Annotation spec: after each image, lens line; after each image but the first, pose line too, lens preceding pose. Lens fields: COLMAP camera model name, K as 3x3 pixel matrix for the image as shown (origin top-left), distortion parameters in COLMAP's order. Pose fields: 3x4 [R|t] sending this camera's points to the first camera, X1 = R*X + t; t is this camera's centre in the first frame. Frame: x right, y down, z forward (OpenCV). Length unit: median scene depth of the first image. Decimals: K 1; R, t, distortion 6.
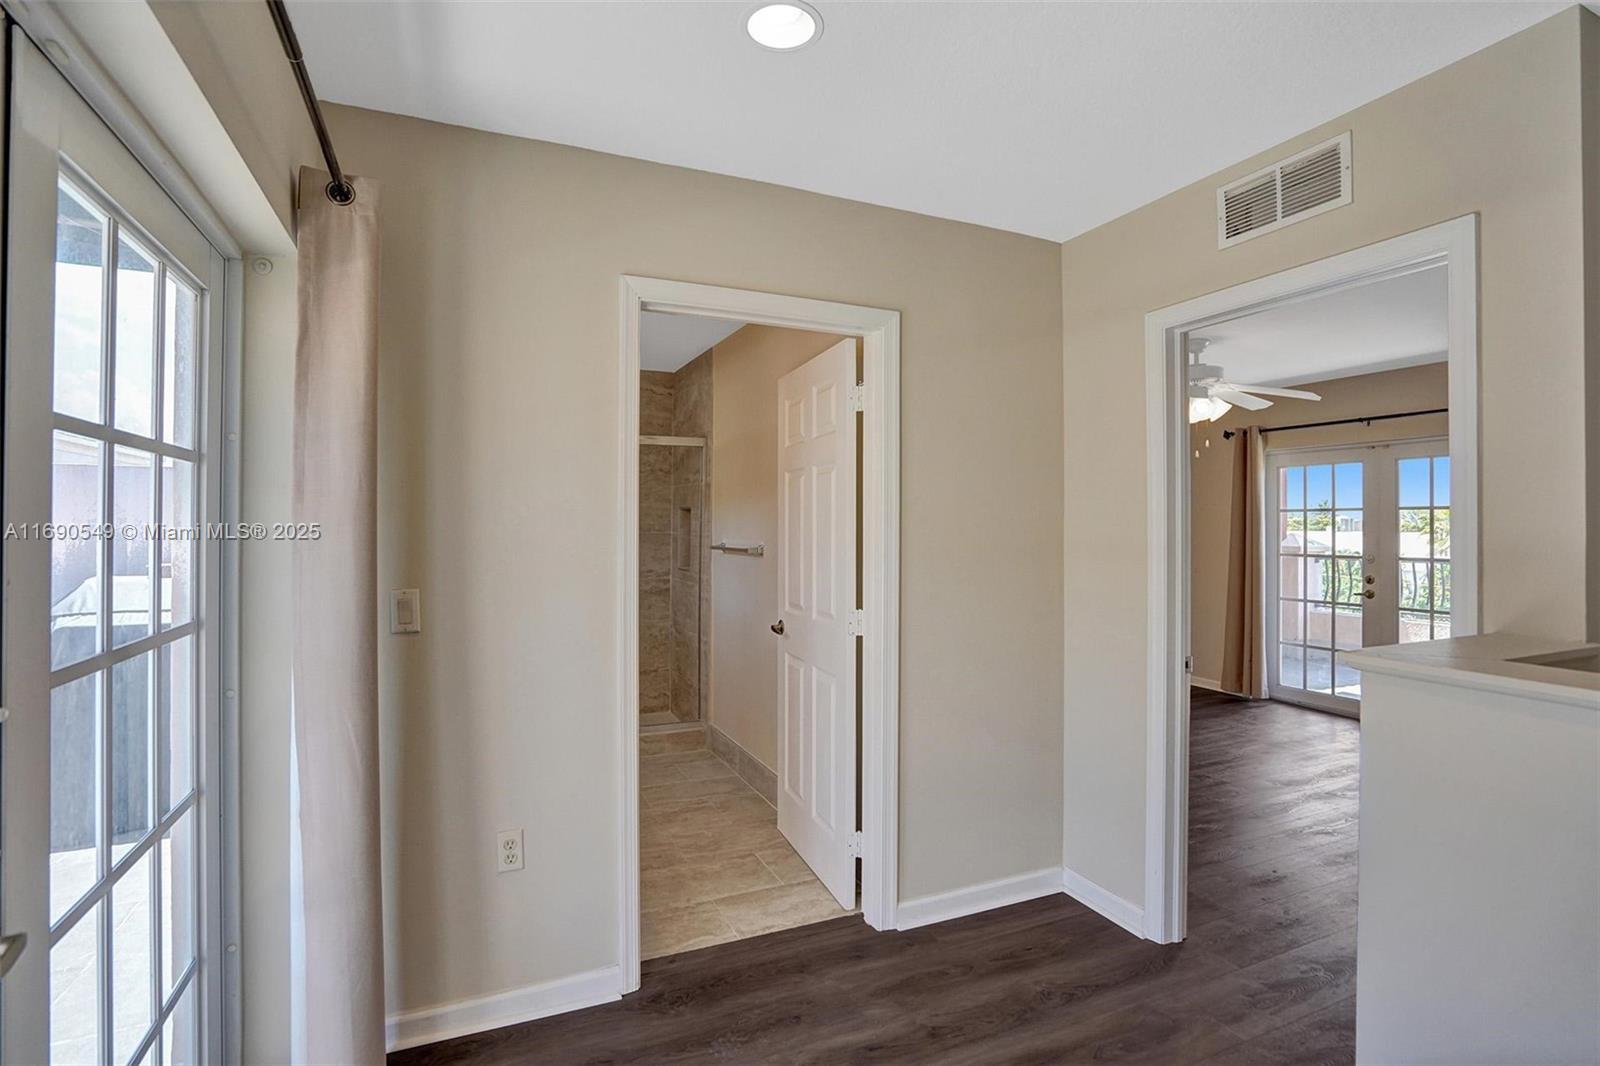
lens RADIAL K [[769.0, 0, 800.0], [0, 769.0, 533.0], [0, 0, 1]] dist [-0.044732, 0.017879]
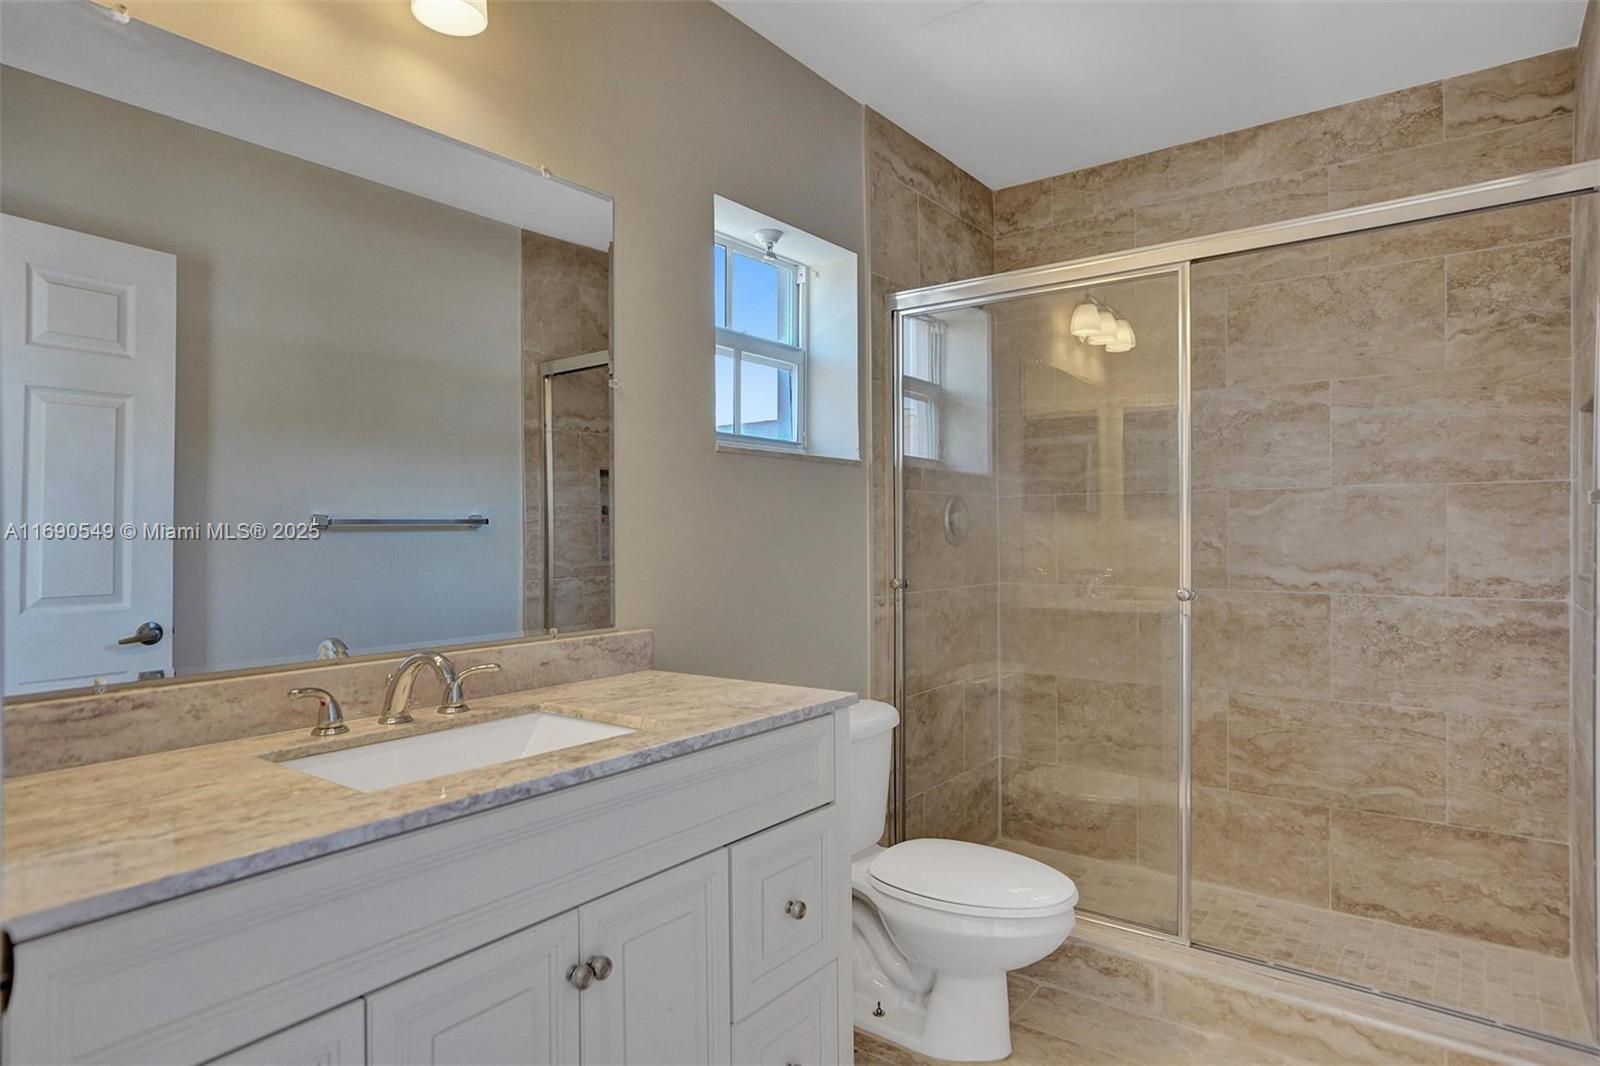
lens RADIAL K [[899.9, 0, 800.0], [0, 899.9, 533.0], [0, 0, 1]] dist [-0.004560, 0.001032]
pose [[0.486600, -0.005974, -0.873605, 0.073854], [-0.003730, 0.999953, -0.008916, 0.072386], [0.873617, 0.007597, 0.486555, 1.100700]]
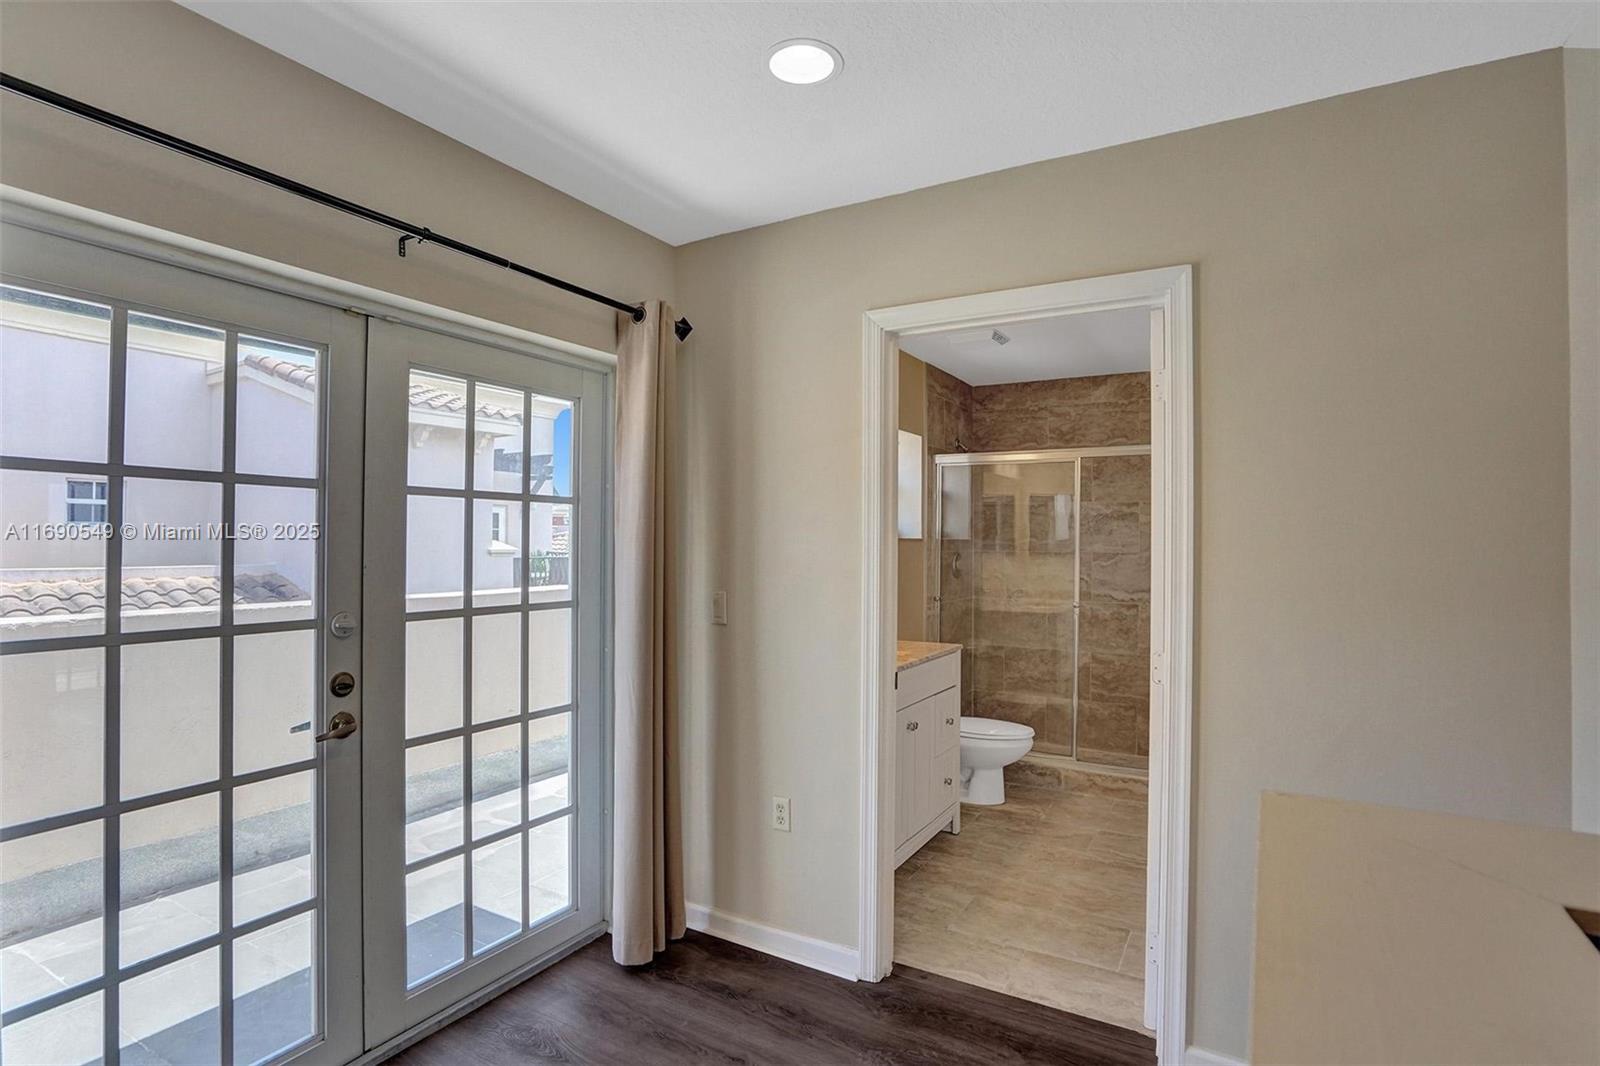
lens RADIAL K [[789.7, 0, 798.4], [0, 789.7, 541.8], [0, 0, 1]] dist [-0.049950, 0.000333]
pose [[0.579893, 0.000445, -0.814693, 0.593096], [-0.012792, 0.999882, -0.008560, -0.001397], [0.814592, 0.015386, 0.579830, 0.269287]]
